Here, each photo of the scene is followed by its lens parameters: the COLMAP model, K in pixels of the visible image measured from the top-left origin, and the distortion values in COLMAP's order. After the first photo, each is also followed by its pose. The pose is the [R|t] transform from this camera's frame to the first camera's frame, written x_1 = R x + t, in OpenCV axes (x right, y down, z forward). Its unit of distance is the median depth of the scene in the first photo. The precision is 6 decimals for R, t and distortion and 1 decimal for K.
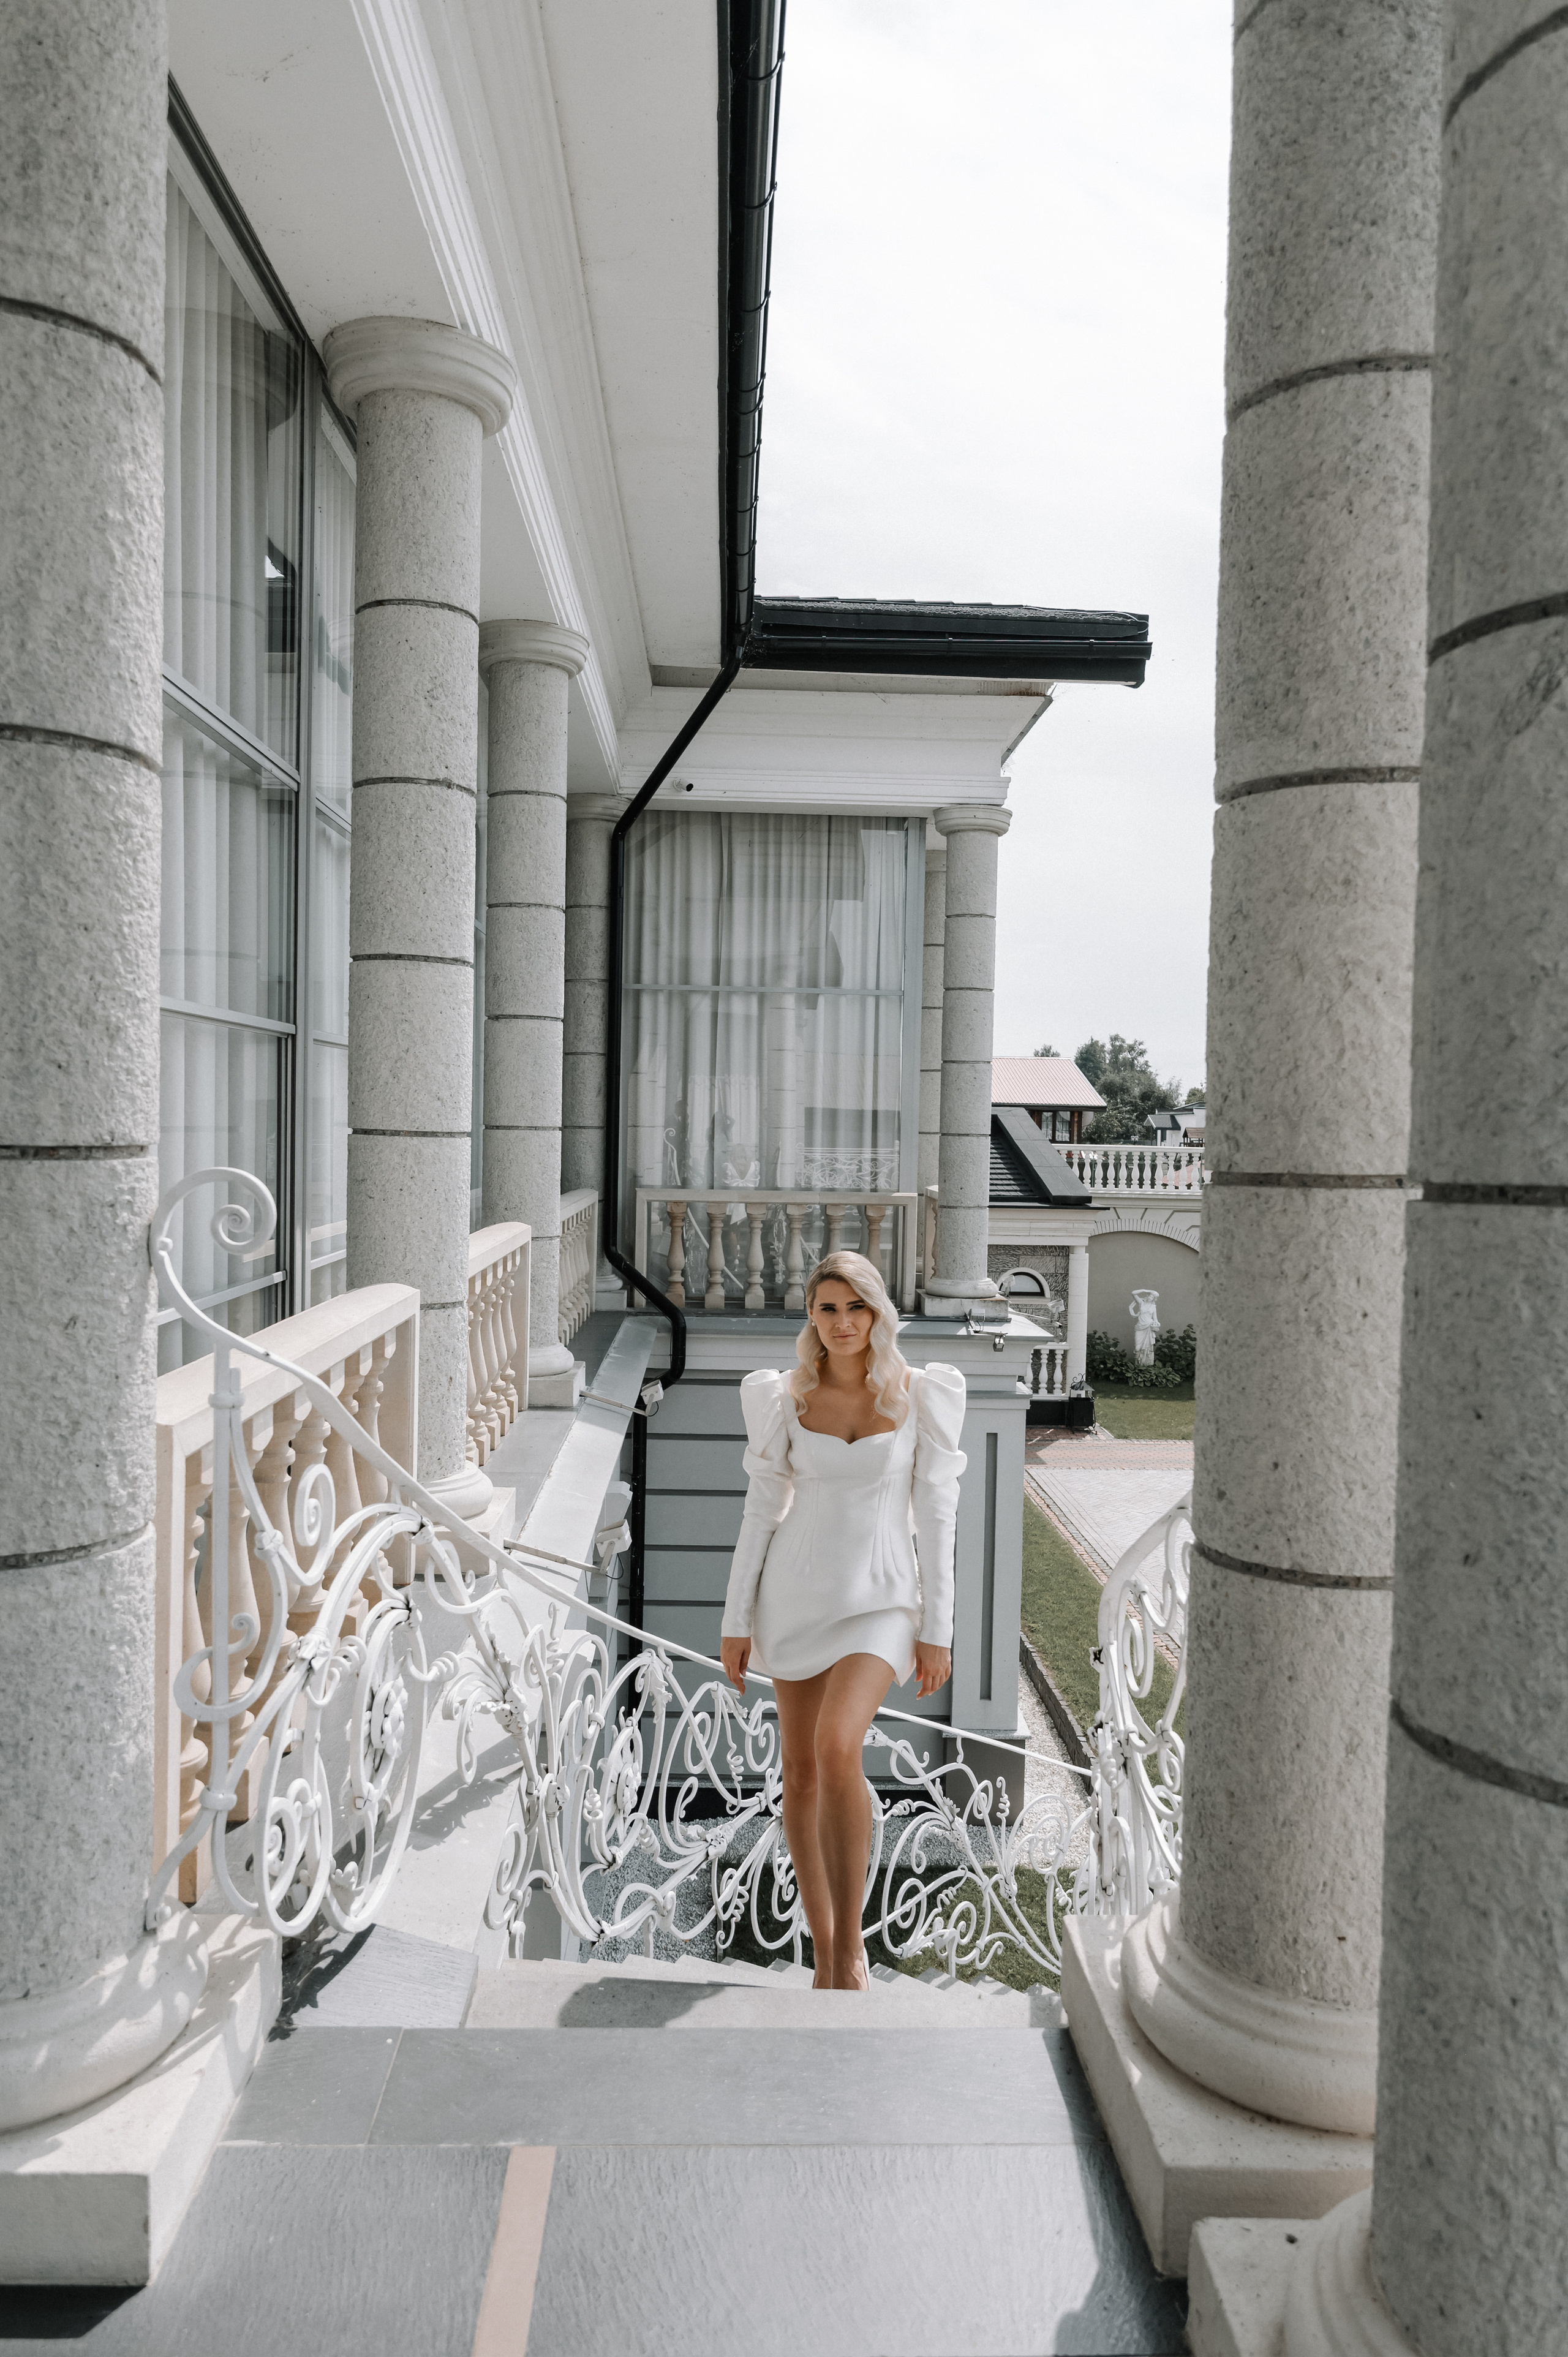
lens RADIAL K [[1588.9, 0, 789.7], [0, 1588.9, 1166.2], [0, 0, 1]] dist [0.000763, 0.000108]
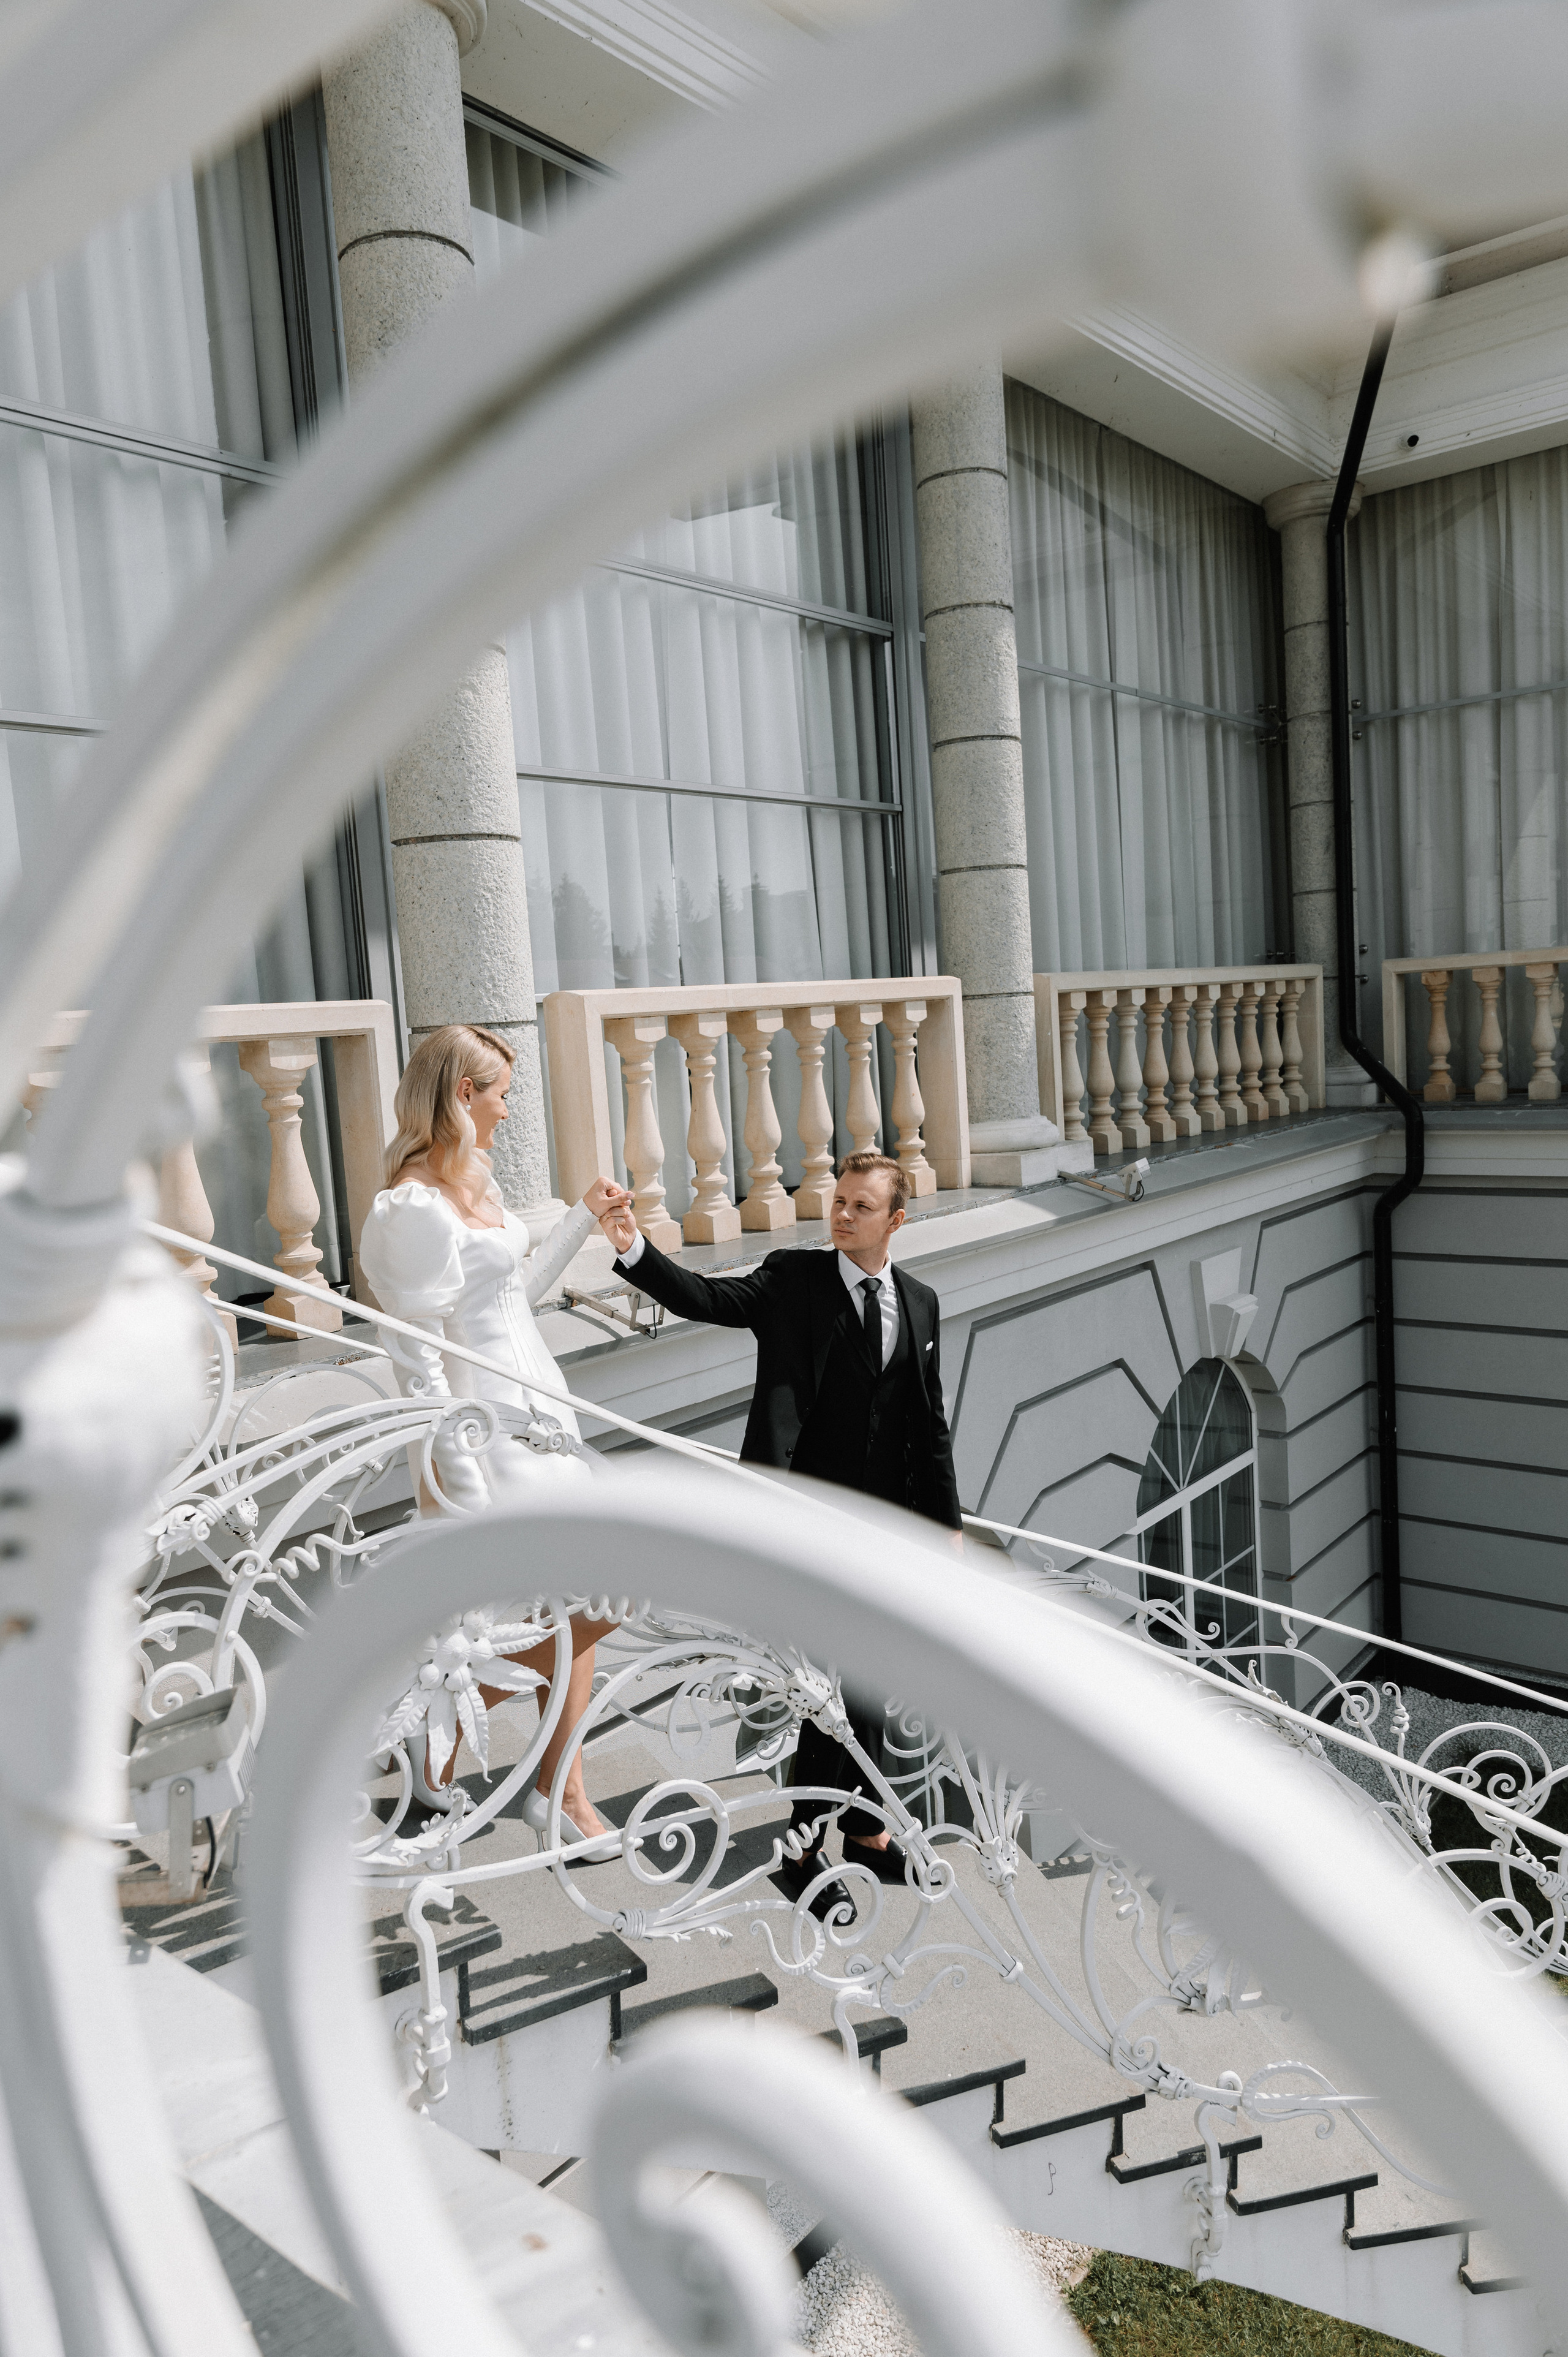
lens RADIAL K [[1588.7, 0, 805.7], [0, 1588.7, 1167.8], [0, 0, 1]] dist [0.000763, 0.000108]
pose [[0.764081, -0.012953, -0.644990, 0.234458], [0.069332, 0.995657, 0.062138, 0.056736], [0.641384, -0.092197, 0.761660, 0.189177]]
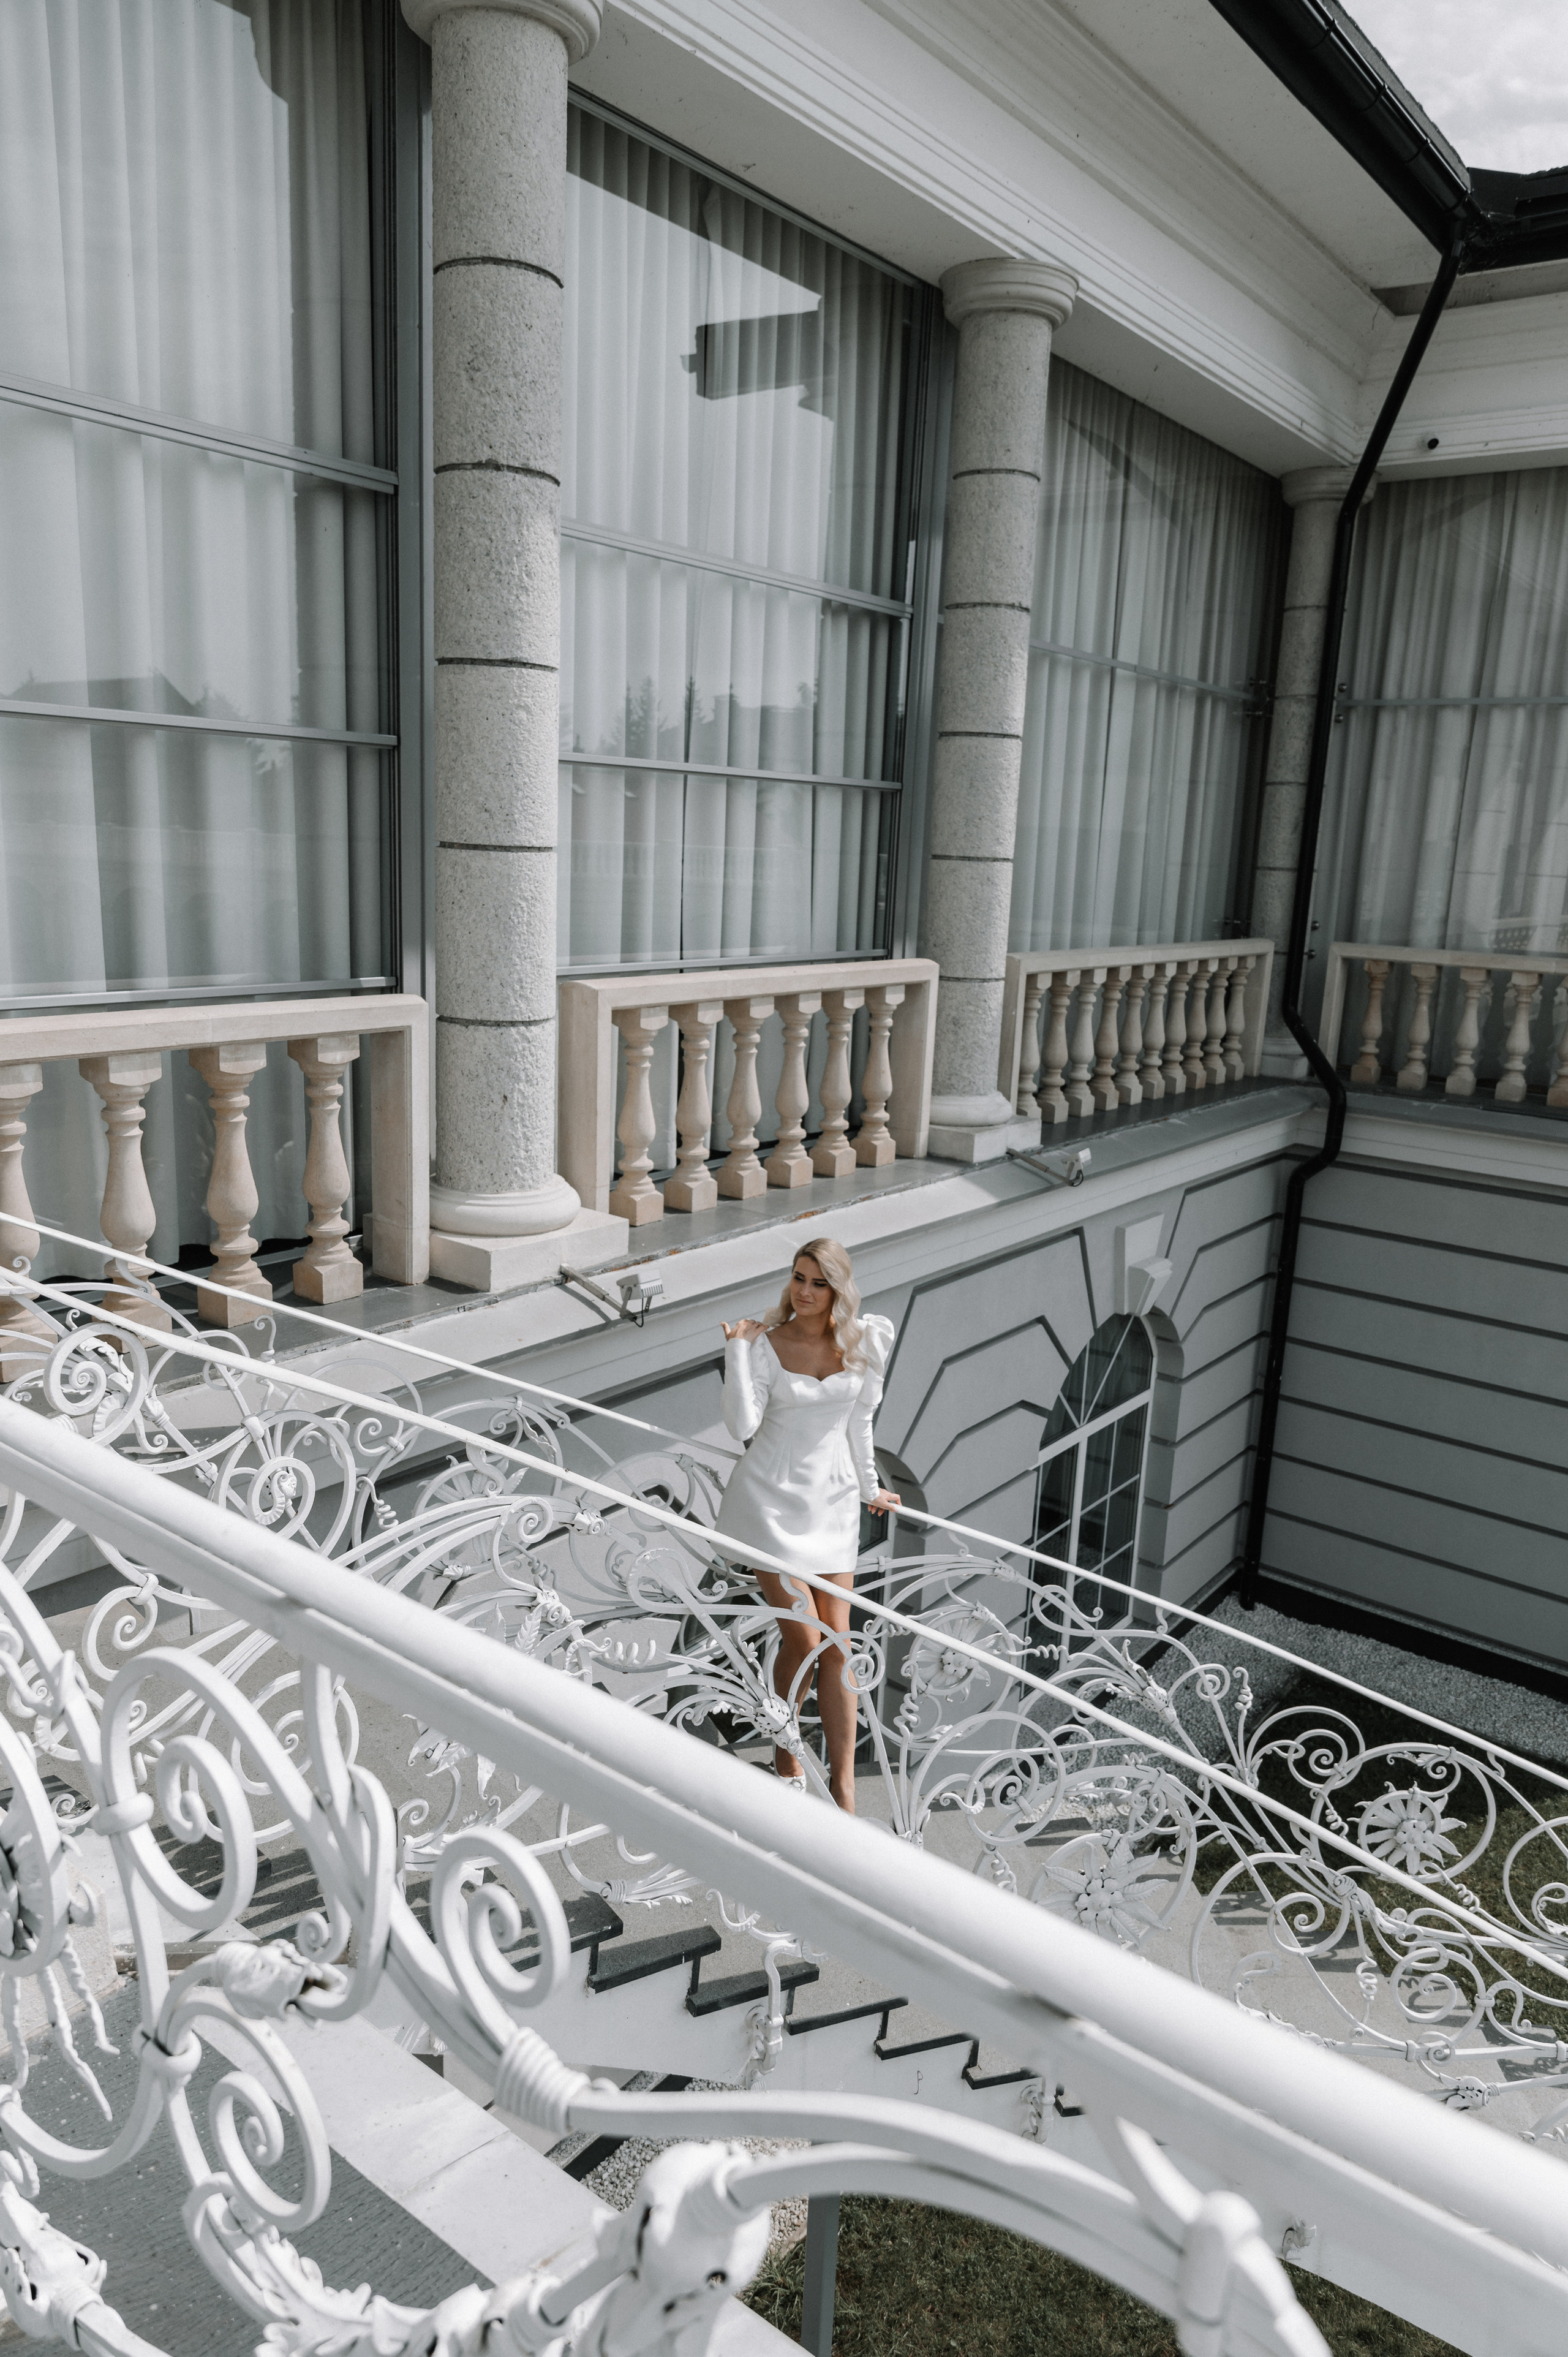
lens RADIAL K [[1588.7, 0, 825.2], [0, 1588.7, 1173.5], [0, 0, 1]] dist [0.000763, 0.000108]
pose [[0.792786, 0.139211, -0.593389, 0.247473], [-0.042711, 0.983862, 0.173755, -0.000671], [0.608002, -0.112406, 0.785938, 0.150402]]
